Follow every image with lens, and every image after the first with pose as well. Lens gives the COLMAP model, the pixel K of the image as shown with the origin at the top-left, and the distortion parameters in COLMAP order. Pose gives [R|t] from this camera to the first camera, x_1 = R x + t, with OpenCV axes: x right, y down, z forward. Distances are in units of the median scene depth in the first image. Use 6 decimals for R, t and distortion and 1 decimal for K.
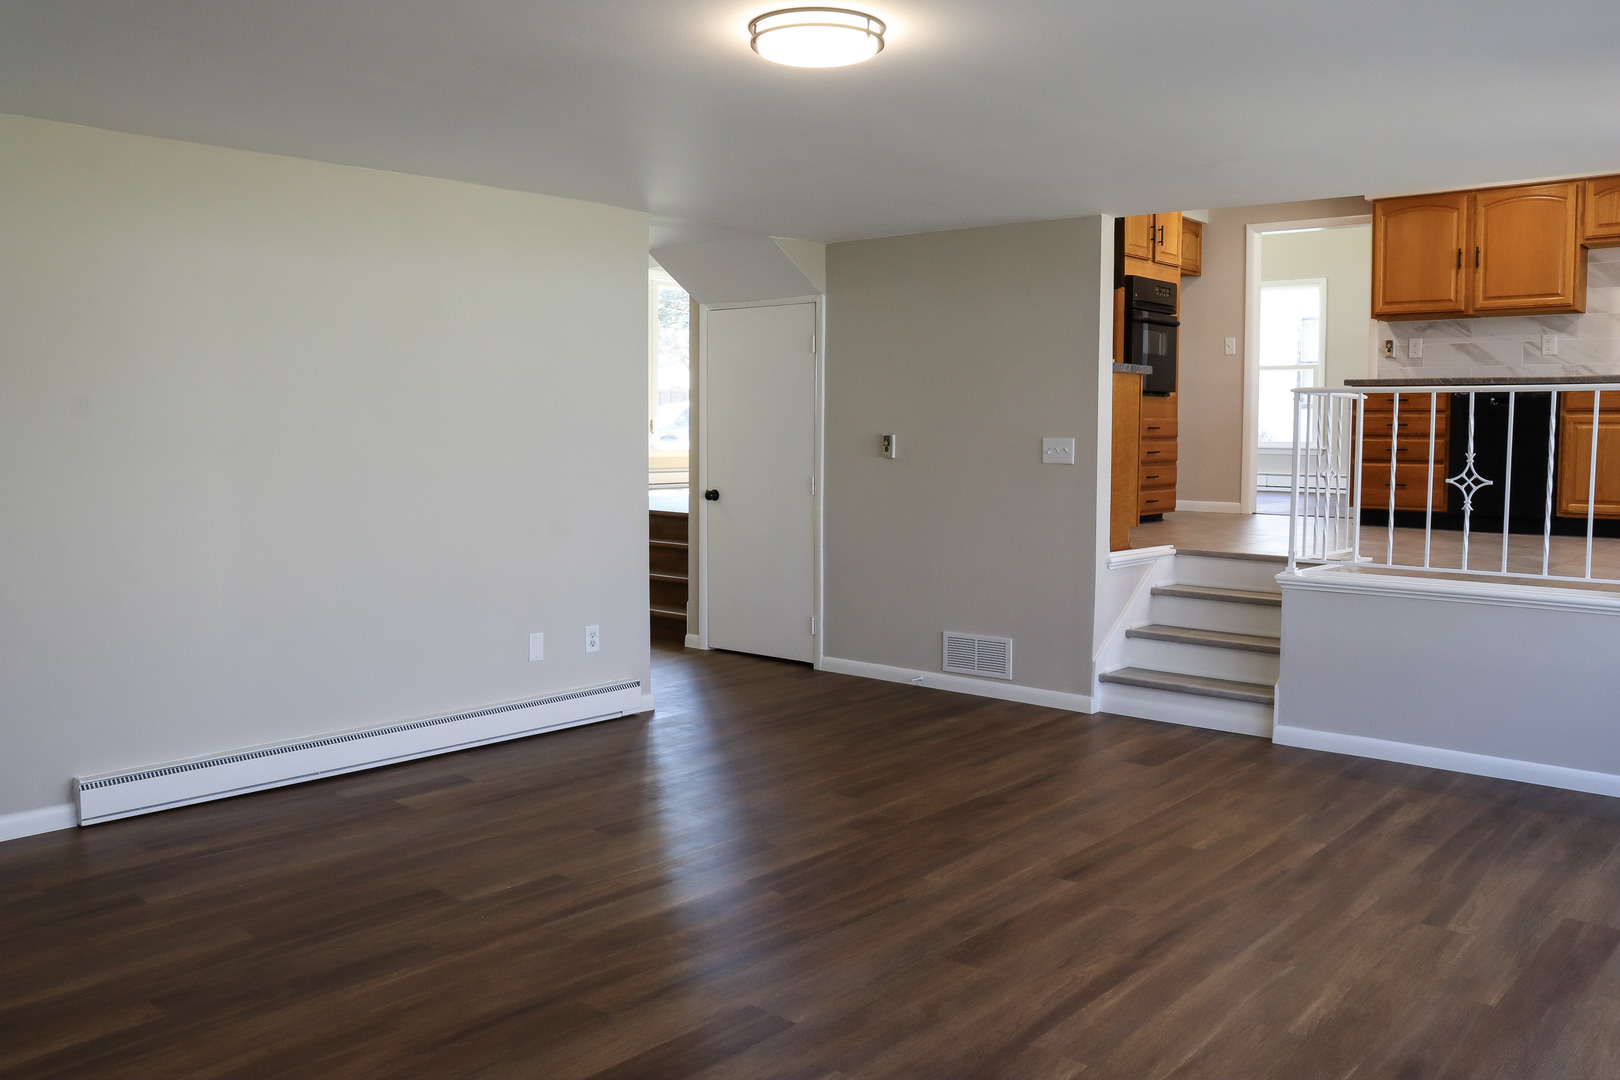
lens RADIAL K [[1323.1, 0, 802.5], [0, 1323.1, 526.4], [0, 0, 1]] dist [-0.185597, 0.171827]
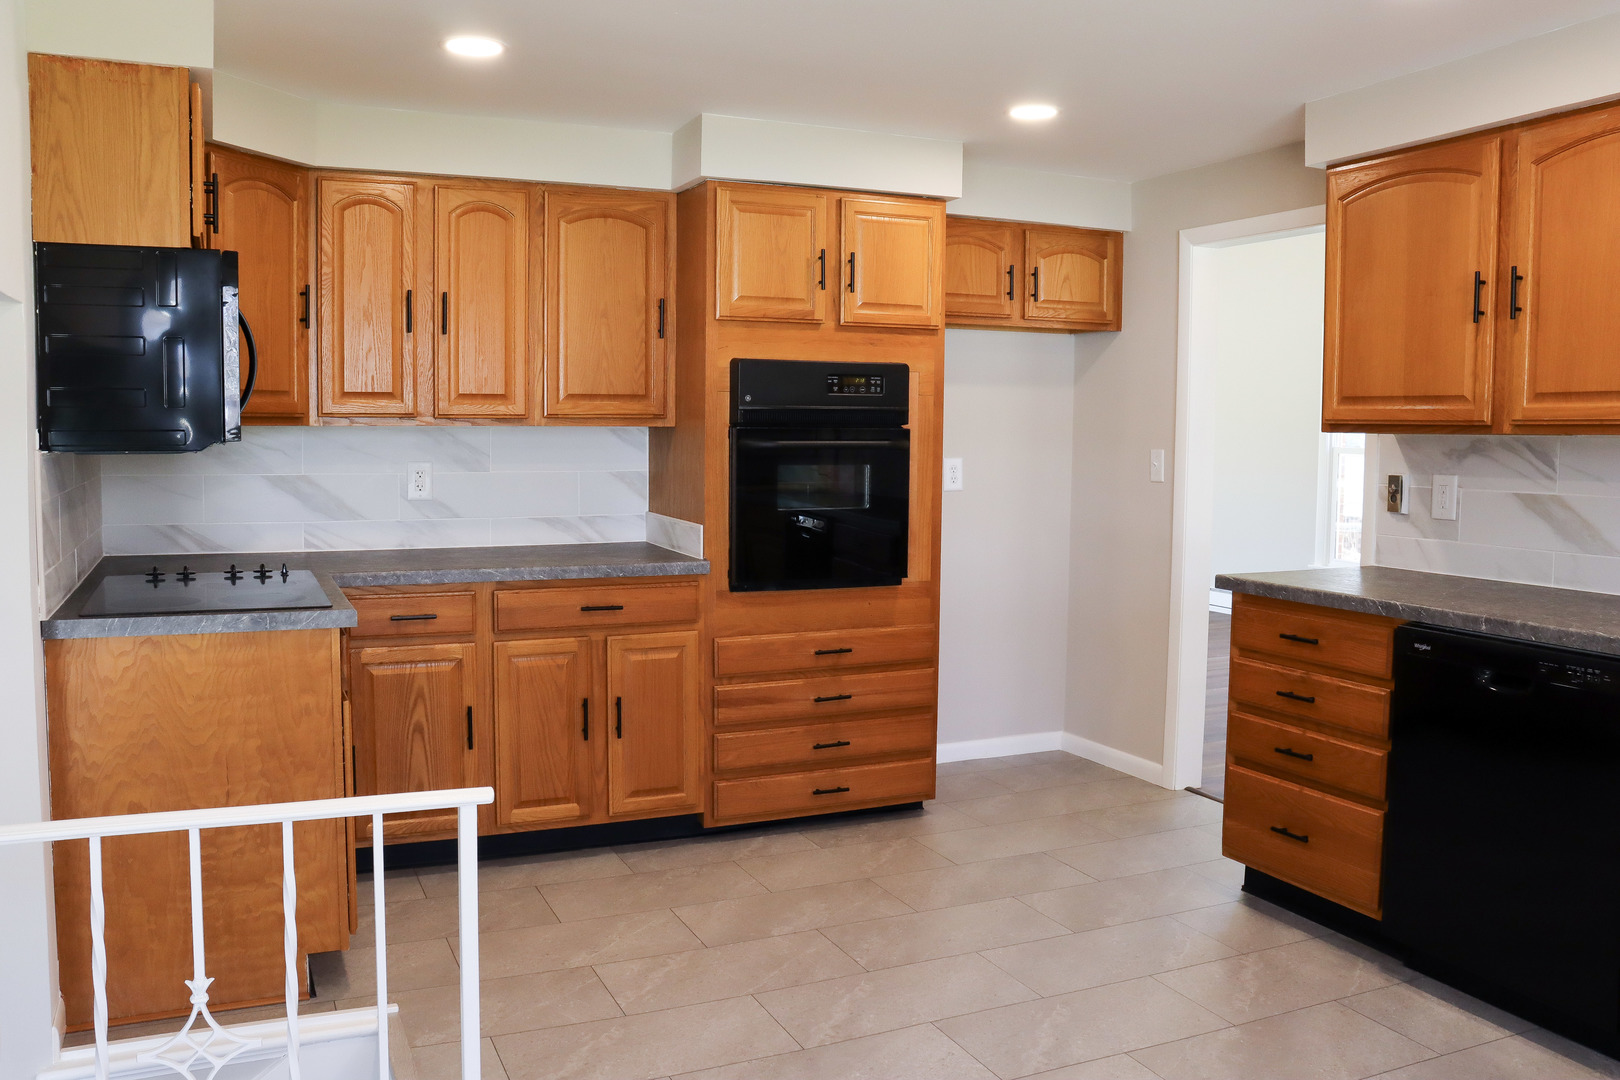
lens RADIAL K [[1323.1, 0, 802.5], [0, 1323.1, 526.4], [0, 0, 1]] dist [-0.185597, 0.171827]
pose [[0.914720, 0.033797, -0.402672, 0.490732], [-0.035414, 0.999367, 0.003432, -0.132853], [0.402533, 0.011121, 0.915338, 0.549572]]
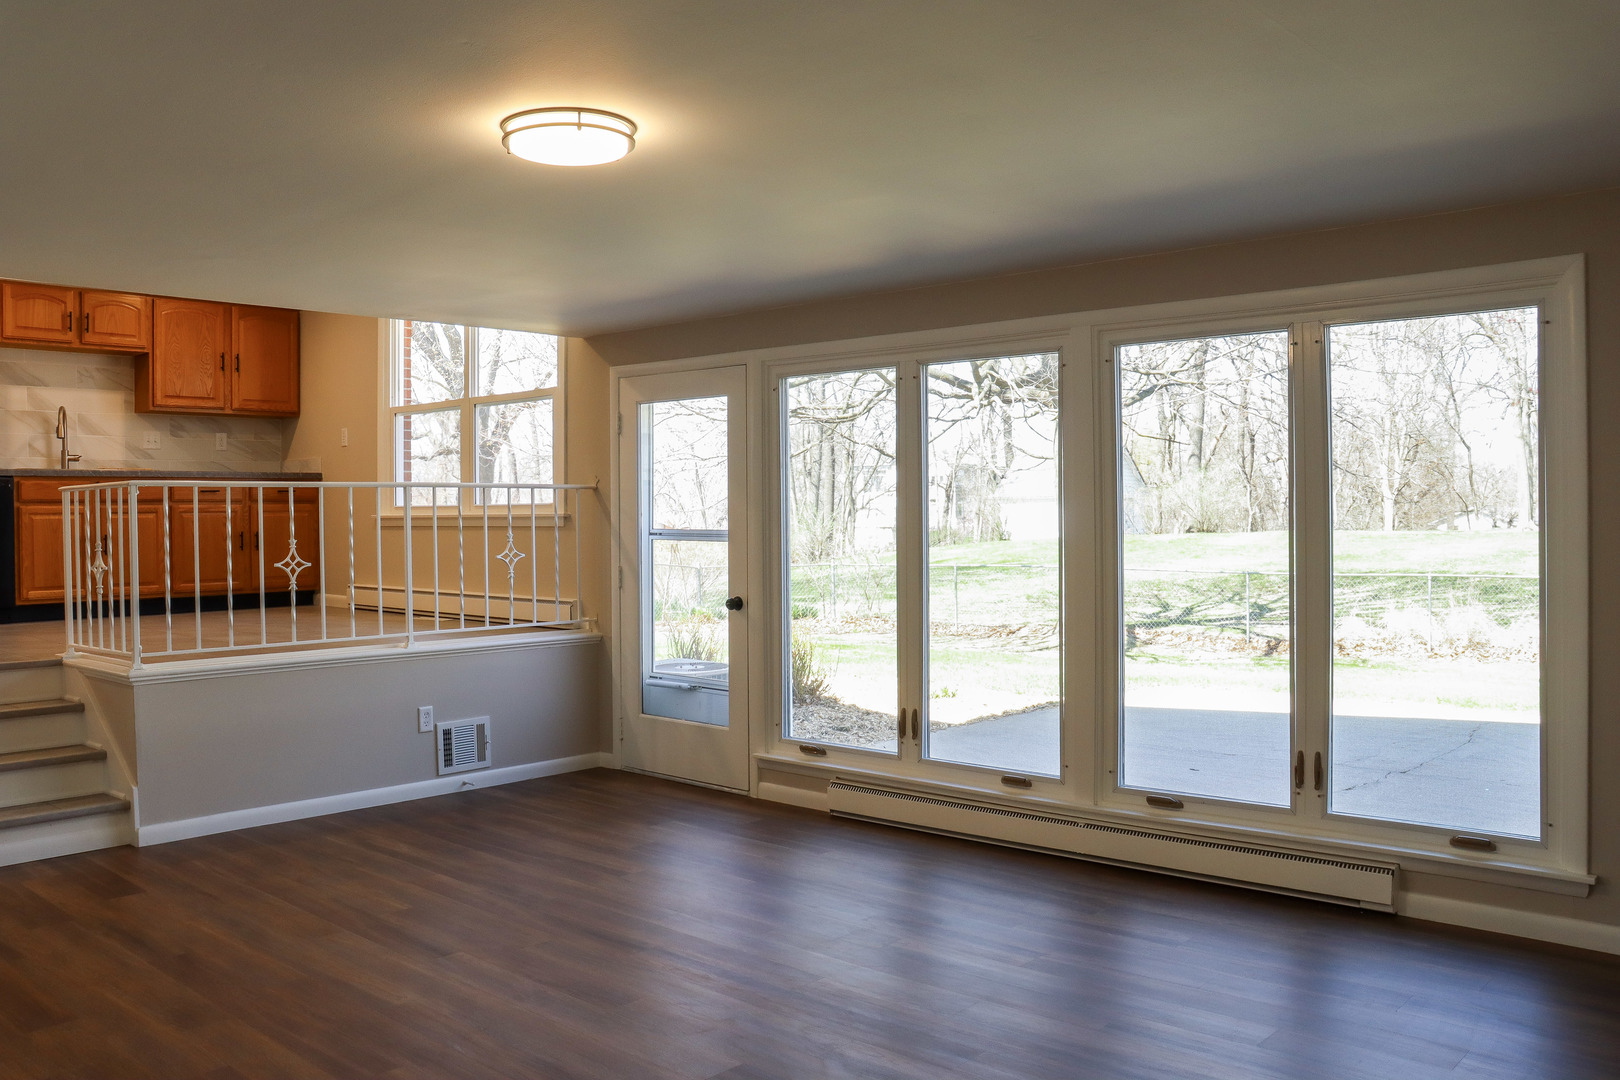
lens RADIAL K [[1323.1, 0, 802.5], [0, 1323.1, 526.4], [0, 0, 1]] dist [-0.185597, 0.171827]
pose [[0.001053, -0.012623, 0.999920, -0.402028], [0.084165, 0.996374, 0.012490, -0.028455], [-0.996451, 0.084145, 0.002112, 0.335509]]
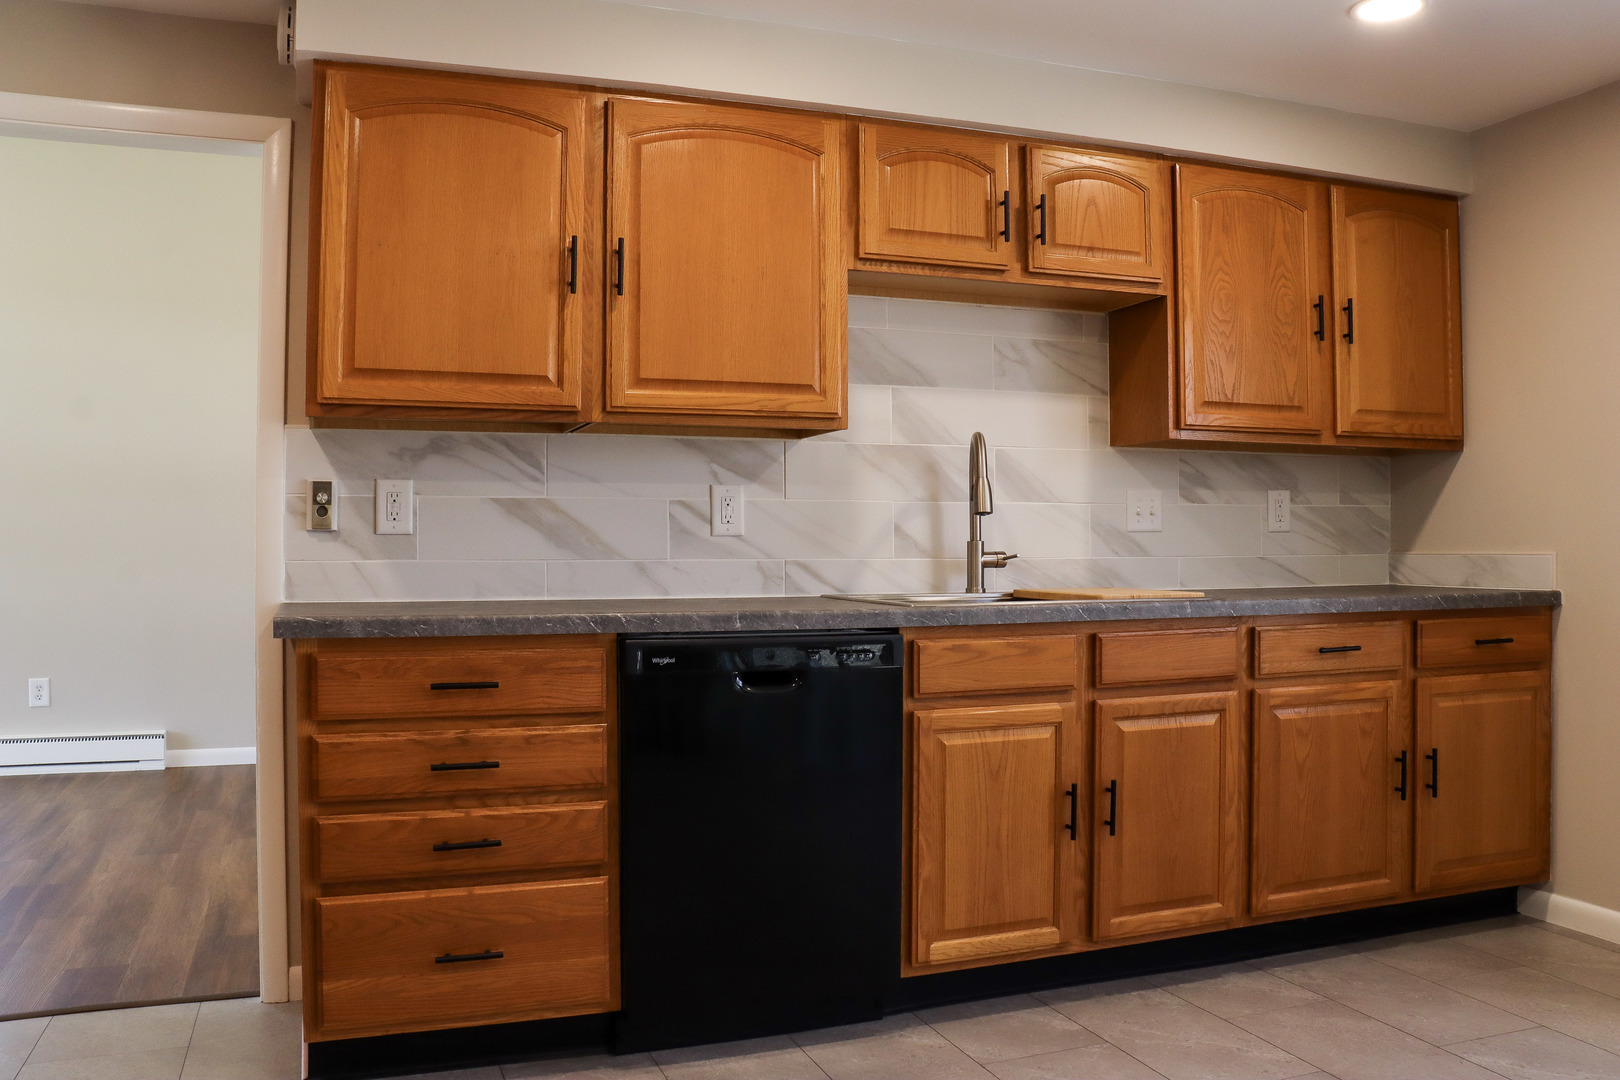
lens RADIAL K [[1323.1, 0, 802.5], [0, 1323.1, 526.4], [0, 0, 1]] dist [-0.185597, 0.171827]
pose [[0.467567, 0.010909, 0.883890, 0.228588], [0.068472, 0.996472, -0.048520, -0.117197], [-0.881302, 0.083208, 0.465170, 0.787442]]
